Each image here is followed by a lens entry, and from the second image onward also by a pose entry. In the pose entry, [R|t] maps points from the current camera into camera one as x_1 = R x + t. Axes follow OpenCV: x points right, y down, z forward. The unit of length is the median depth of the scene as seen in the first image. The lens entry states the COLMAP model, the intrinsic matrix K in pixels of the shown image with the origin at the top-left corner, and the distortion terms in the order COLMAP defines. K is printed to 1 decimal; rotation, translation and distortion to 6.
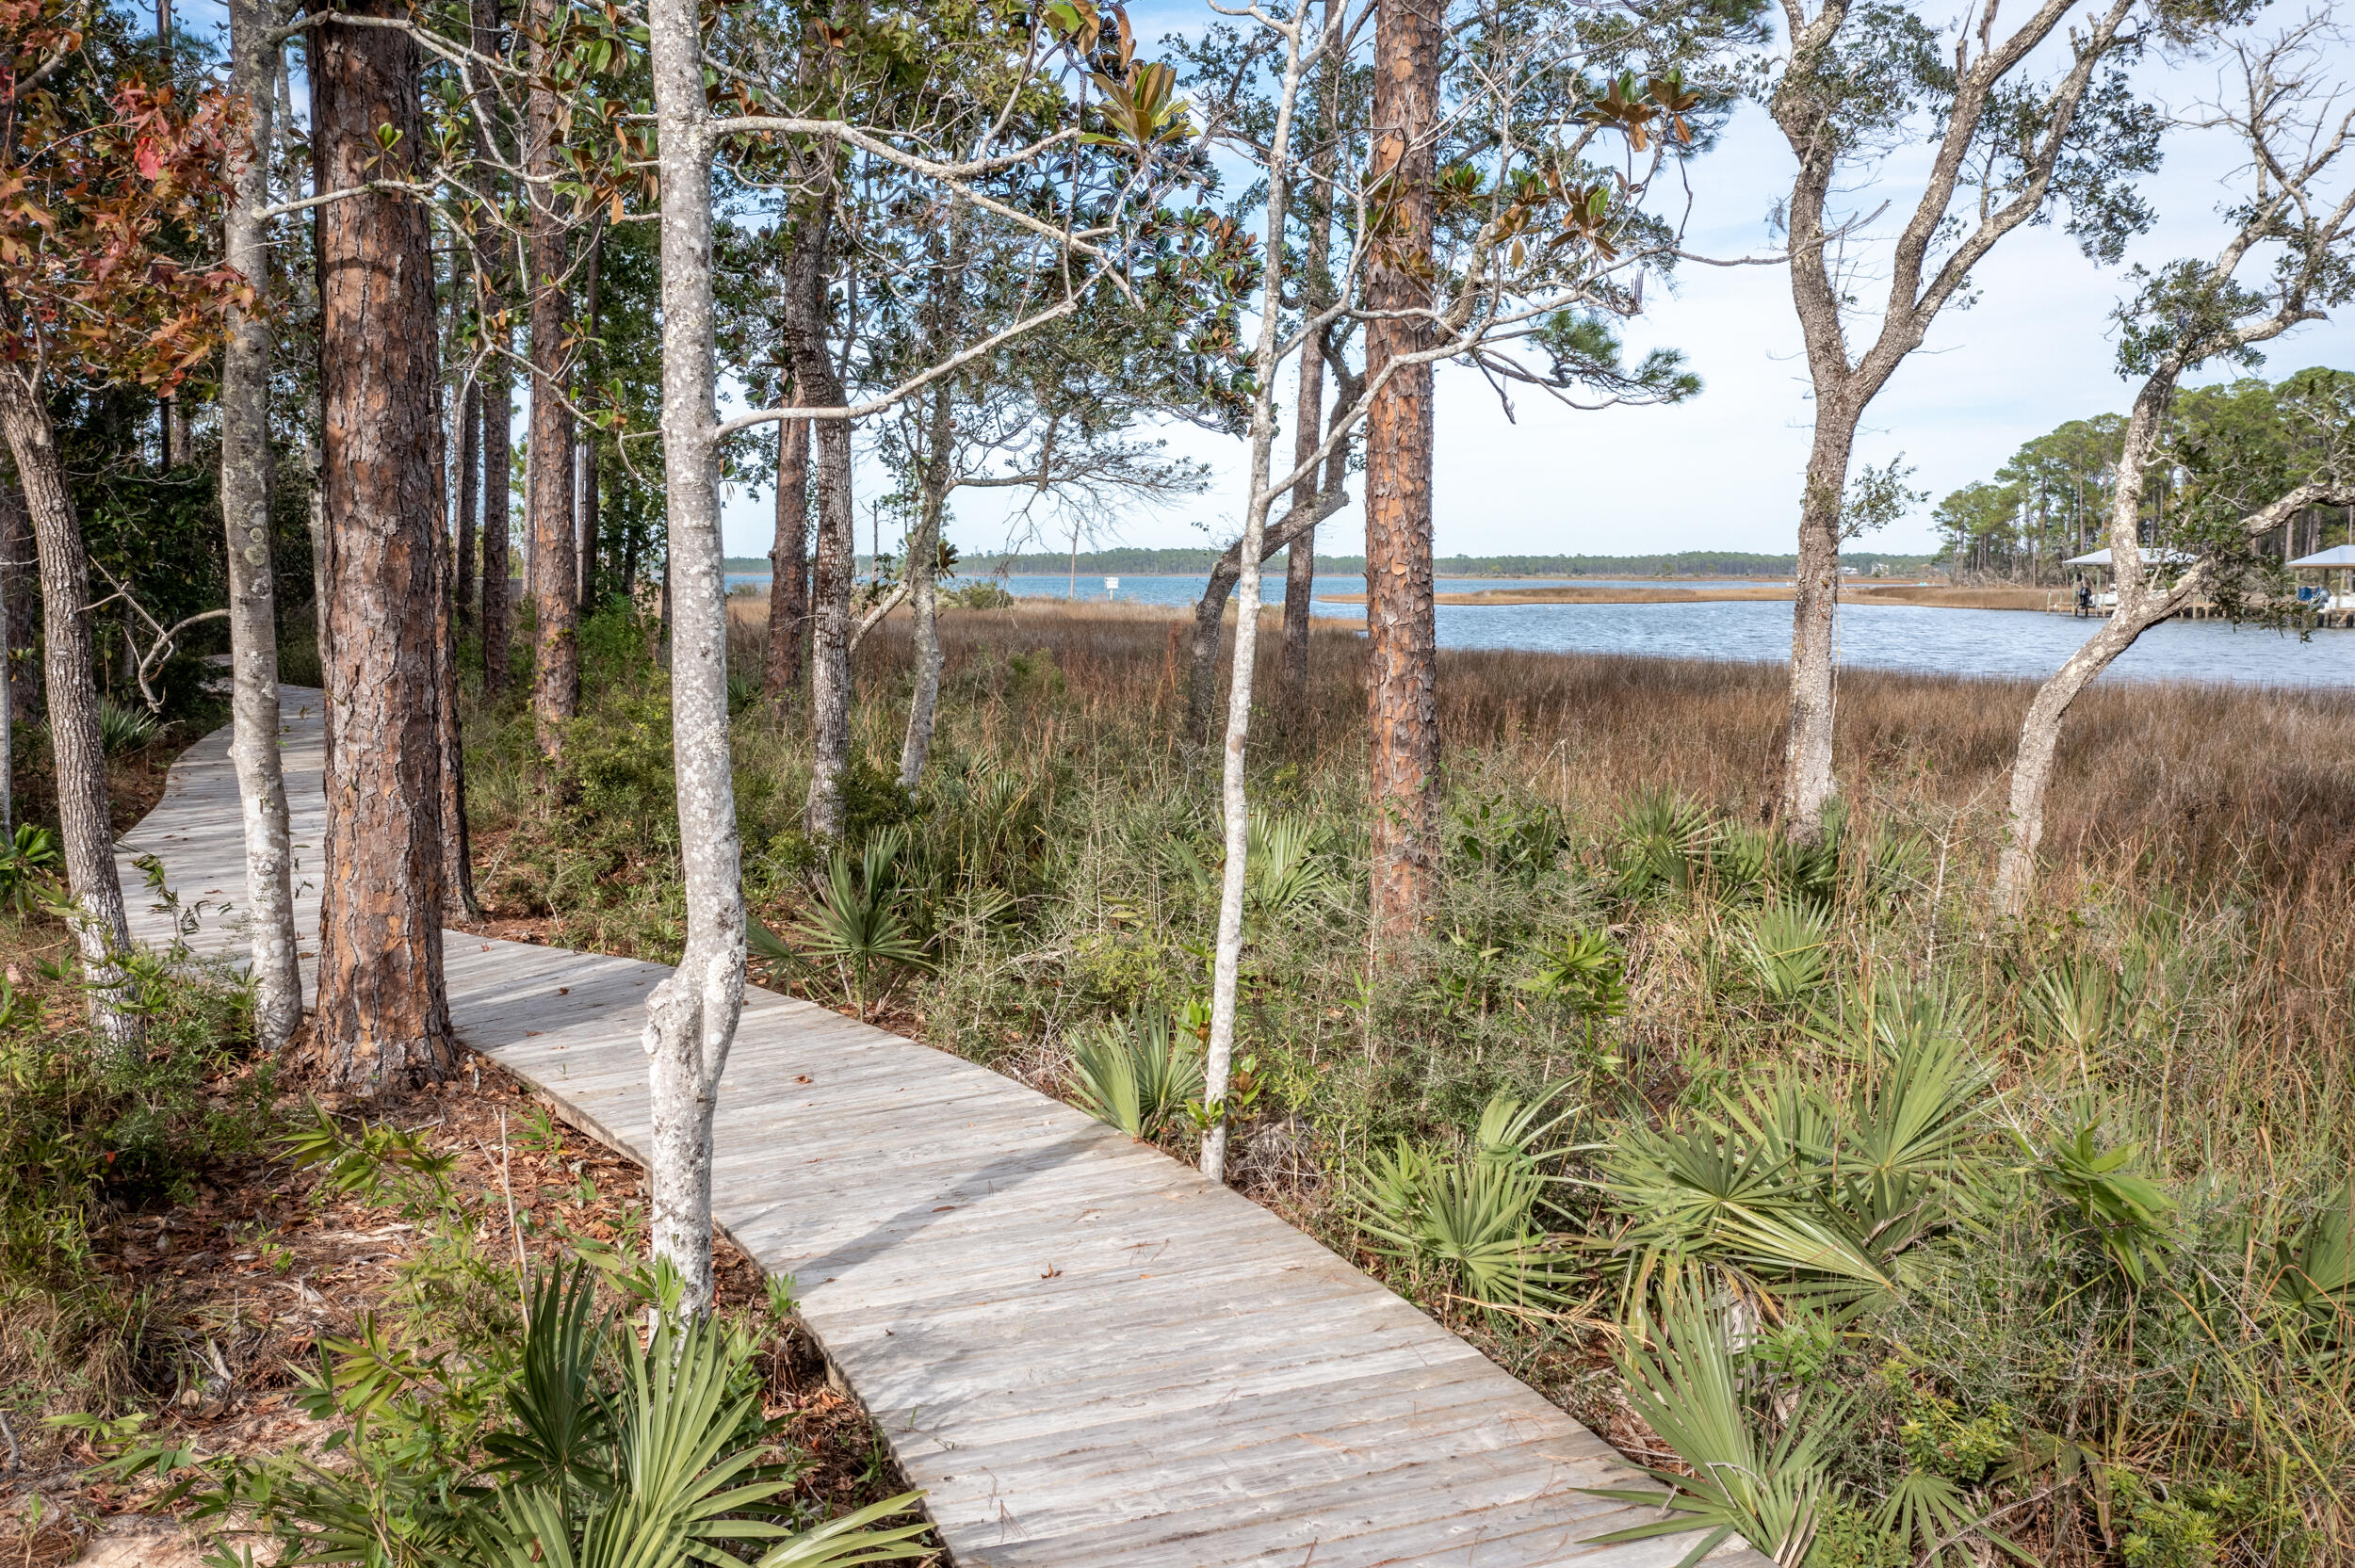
lens RADIAL K [[1945.4, 0, 1184.1], [0, 1945.4, 786.8], [0, 0, 1]] dist [0.011181, 0.002716]
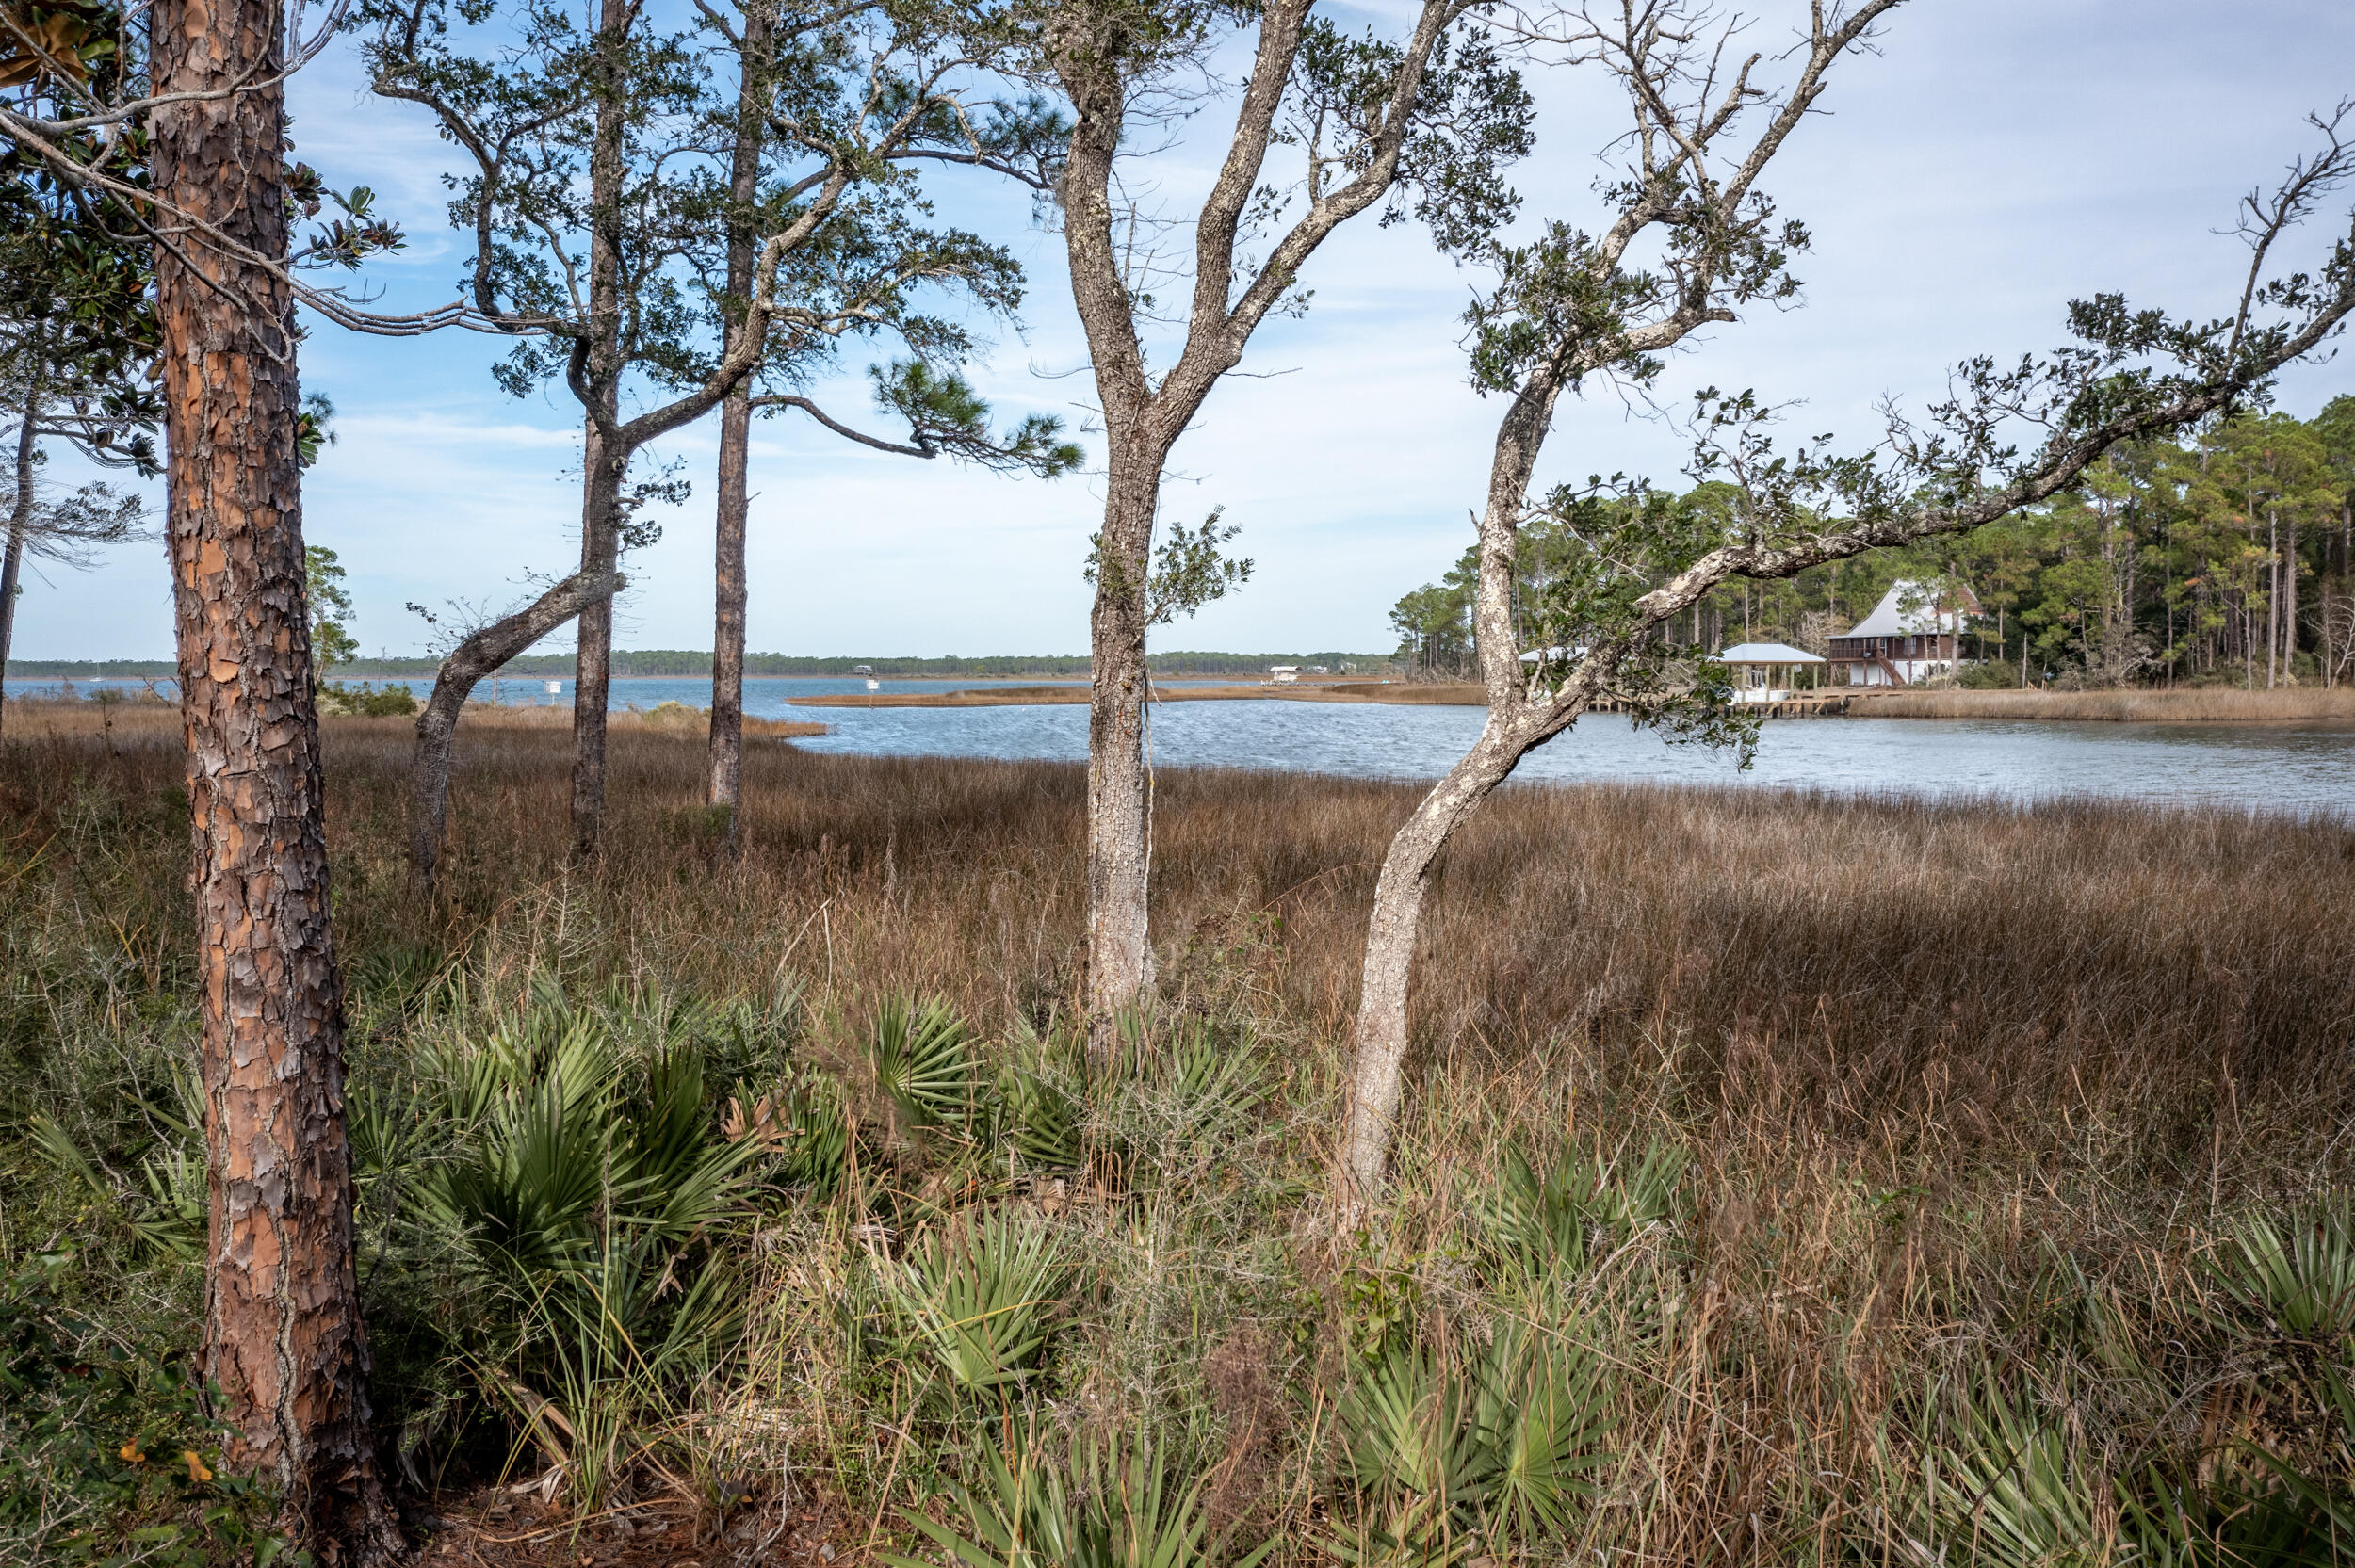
lens RADIAL K [[1945.4, 0, 1173.1], [0, 1945.4, 782.7], [0, 0, 1]] dist [0.011181, 0.002716]
pose [[0.969064, -0.019738, 0.246018, 0.169227], [0.032757, 0.998264, -0.048939, -0.033702], [-0.244625, 0.055484, 0.968029, 0.303493]]
